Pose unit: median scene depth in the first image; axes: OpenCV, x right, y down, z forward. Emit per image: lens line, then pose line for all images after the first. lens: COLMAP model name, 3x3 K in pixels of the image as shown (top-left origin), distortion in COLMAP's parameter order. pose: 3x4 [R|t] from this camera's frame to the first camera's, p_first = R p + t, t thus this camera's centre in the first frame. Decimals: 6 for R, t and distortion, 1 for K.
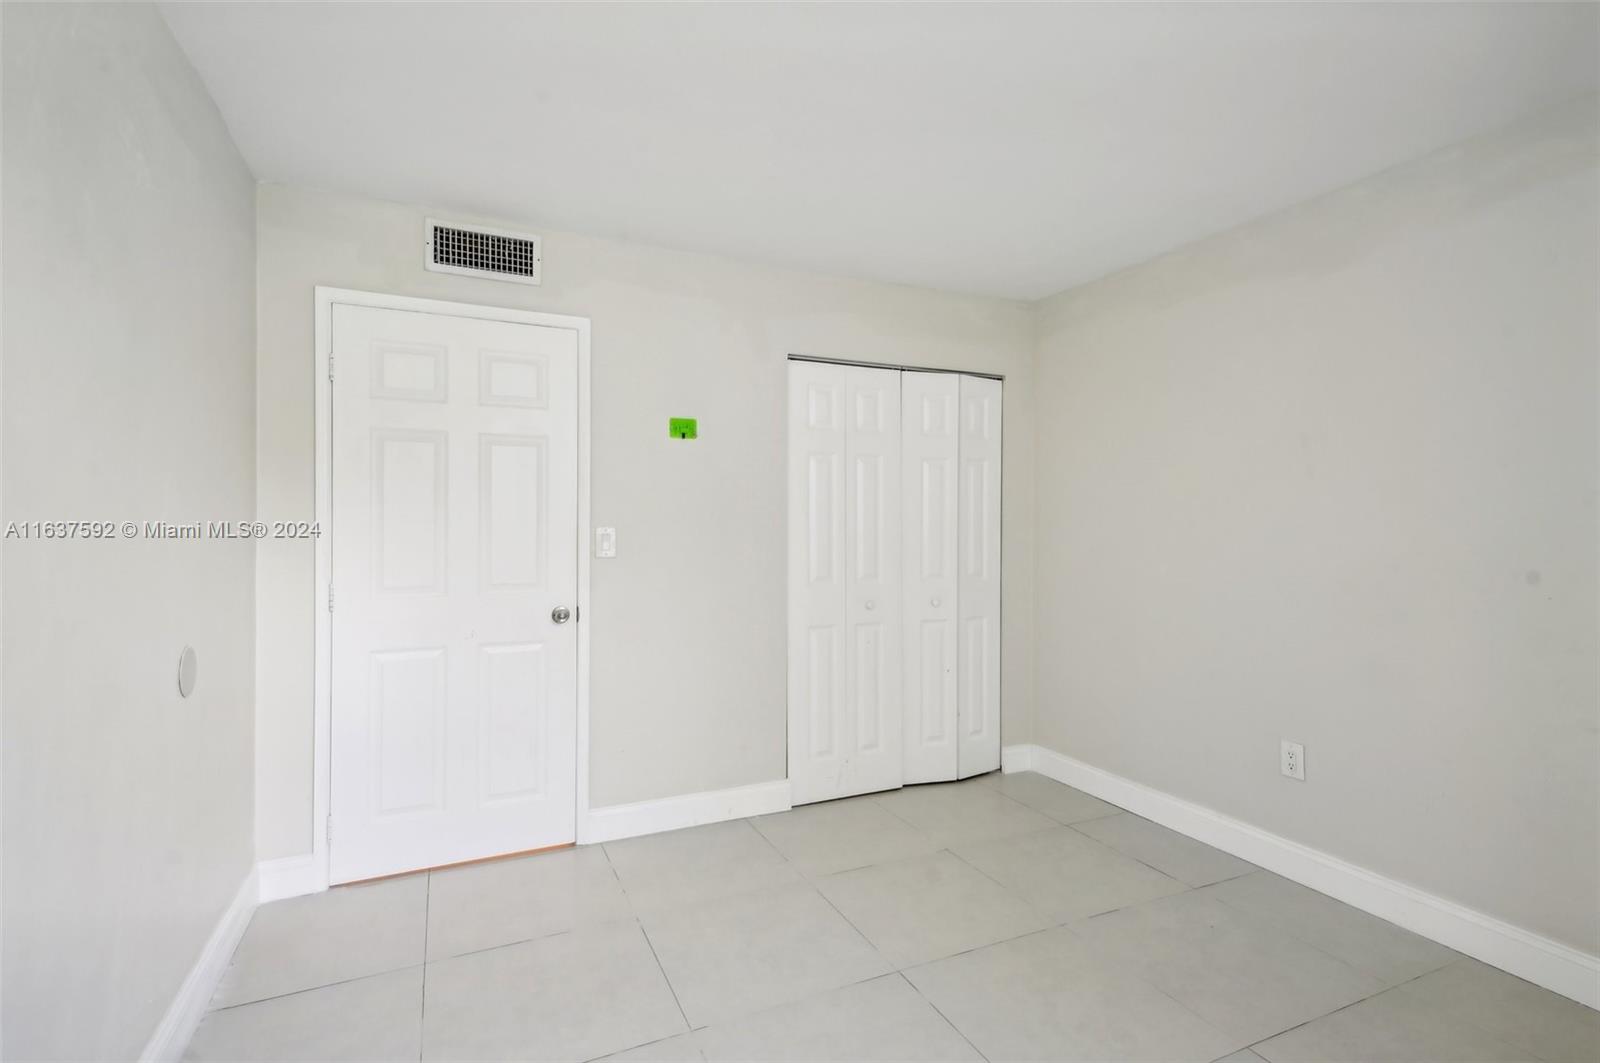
lens RADIAL K [[753.9, 0, 796.7], [0, 753.9, 529.4], [0, 0, 1]] dist [0.010845, -0.000214]
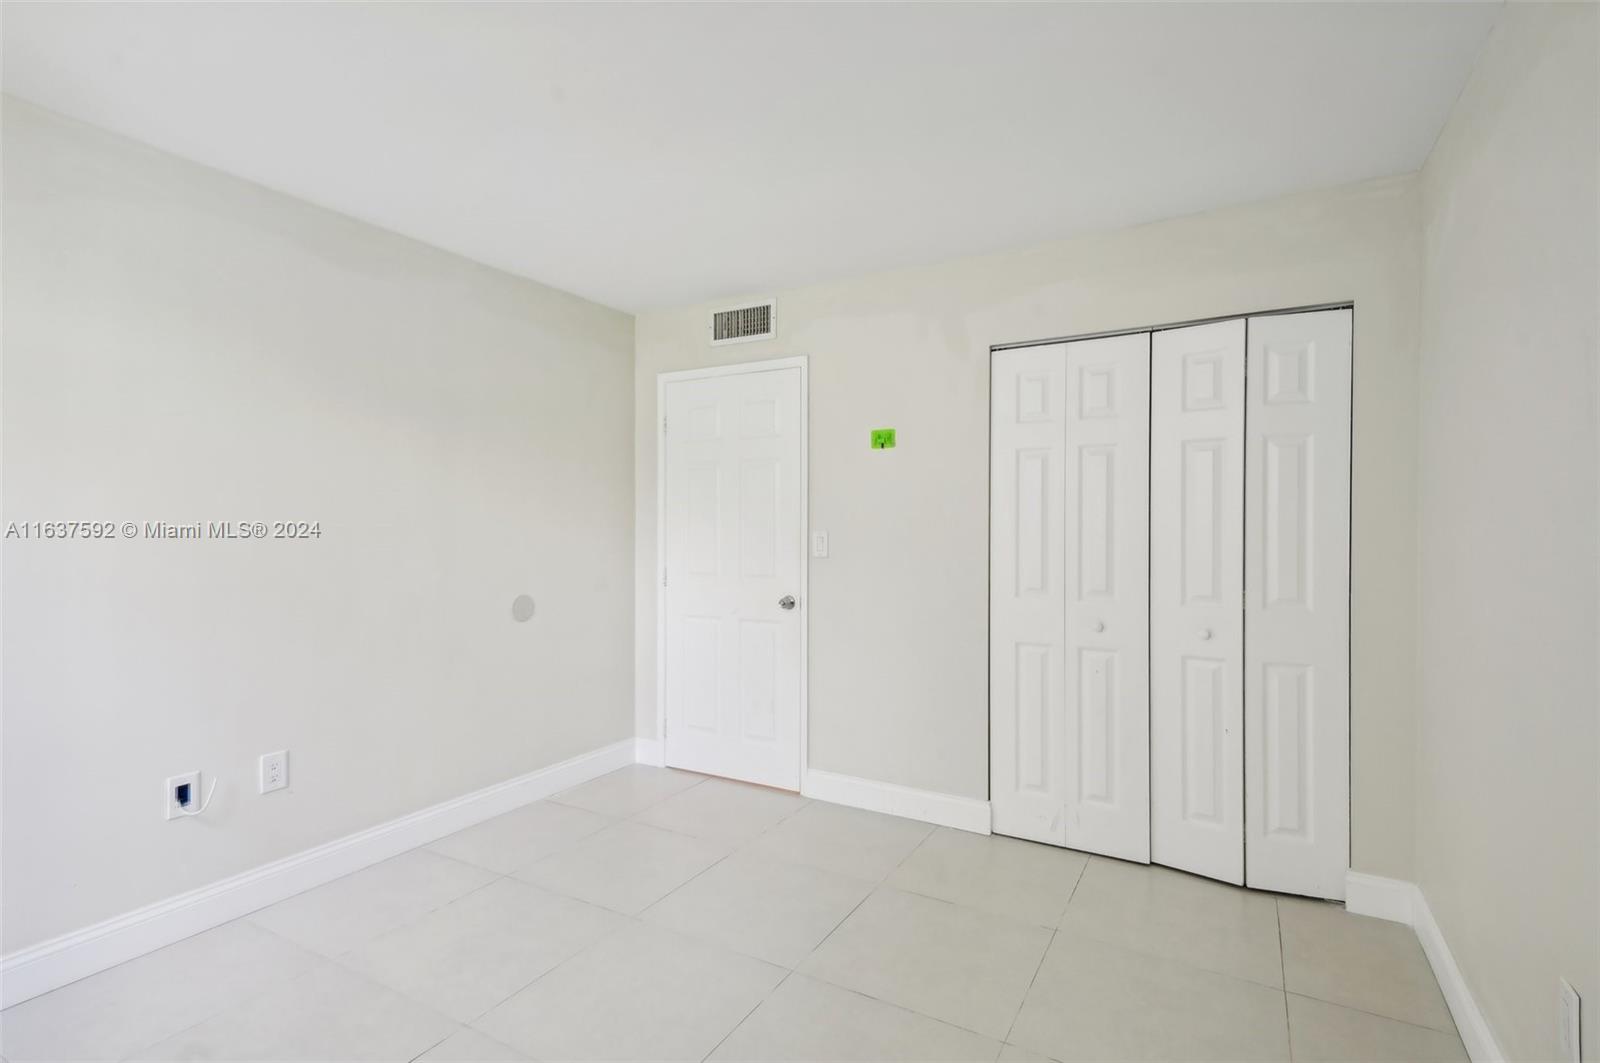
lens RADIAL K [[753.9, 0, 796.7], [0, 753.9, 529.4], [0, 0, 1]] dist [0.010845, -0.000214]
pose [[0.581796, 0.002781, -0.813330, 0.659771], [-0.005871, 0.999982, -0.000780, -0.004131], [0.813313, 0.005229, 0.581802, 0.283838]]
